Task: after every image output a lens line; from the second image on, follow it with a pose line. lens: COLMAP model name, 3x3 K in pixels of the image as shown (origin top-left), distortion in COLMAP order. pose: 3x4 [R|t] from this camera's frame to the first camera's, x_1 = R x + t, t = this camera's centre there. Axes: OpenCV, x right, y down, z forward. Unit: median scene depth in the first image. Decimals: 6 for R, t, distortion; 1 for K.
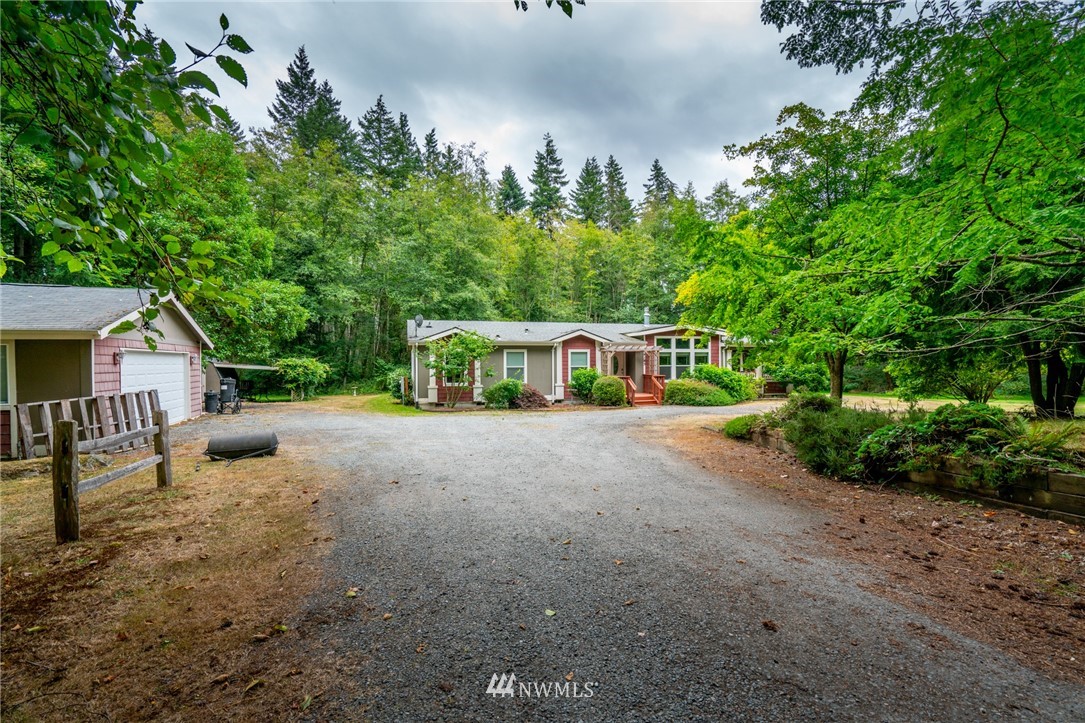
lens RADIAL K [[491.9, 0, 548.1], [0, 491.9, 367.1], [0, 0, 1]] dist [-0.006774, 0.003927]
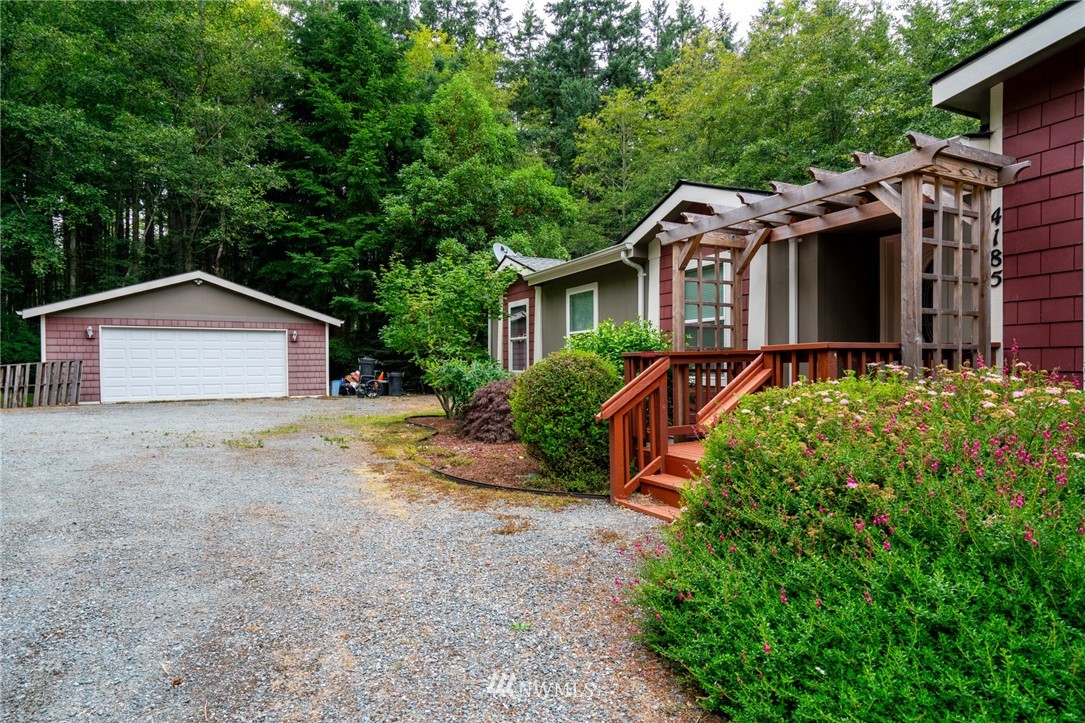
lens RADIAL K [[616.5, 0, 543.1], [0, 616.5, 370.0], [0, 0, 1]] dist [0.005268, -0.000640]
pose [[0.175898, 0.012754, -0.984326, 0.327889], [-0.008585, 0.999898, 0.011421, 0.020085], [0.984371, 0.006442, 0.175990, 0.714838]]
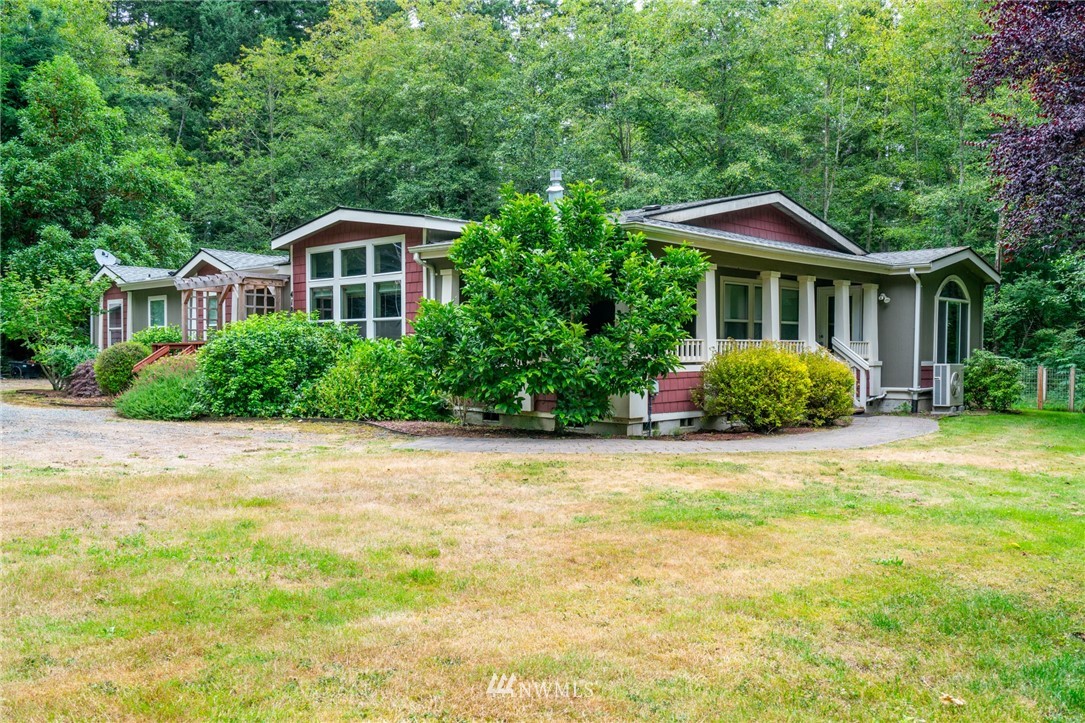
lens RADIAL K [[909.2, 0, 537.4], [0, 909.2, 375.8], [0, 0, 1]] dist [0.022222, -0.013252]
pose [[0.498871, 0.029457, -0.866176, 0.861725], [-0.016164, 0.999565, 0.024684, 0.018943], [0.866526, 0.001686, 0.499130, 0.689530]]
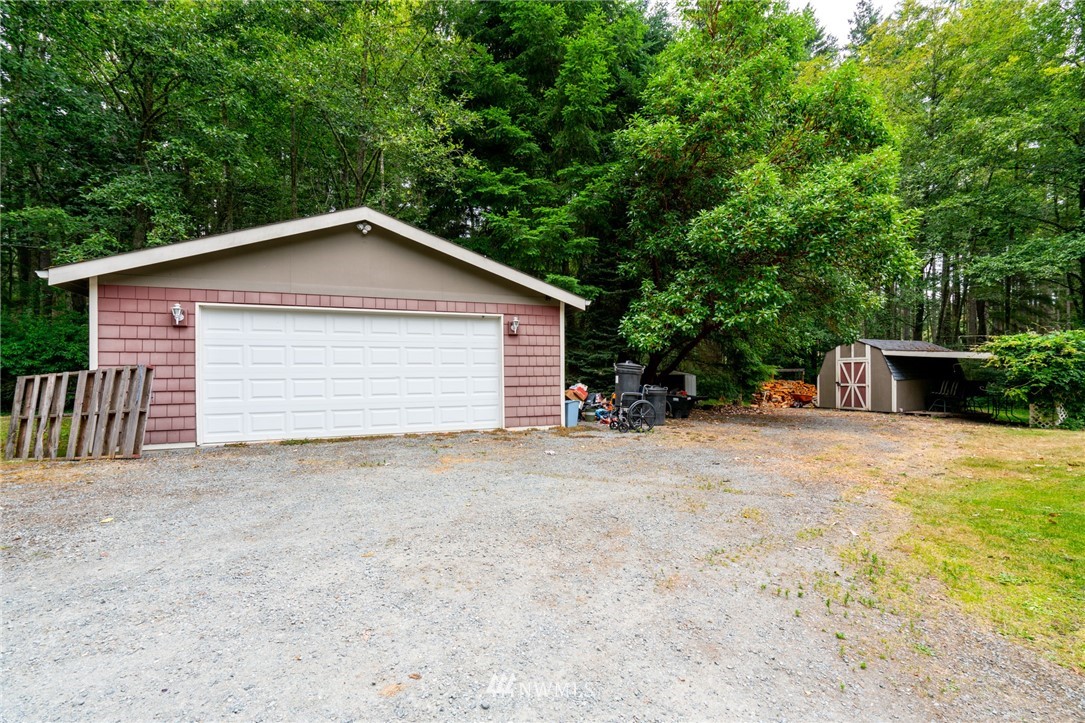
lens RADIAL K [[491.9, 0, 540.8], [0, 491.9, 364.4], [0, 0, 1]] dist [-0.006774, 0.003927]
pose [[0.022846, -0.011645, -0.999671, -0.082875], [-0.007902, 0.999899, -0.011828, 0.021548], [0.999708, 0.008170, 0.022752, 0.570258]]
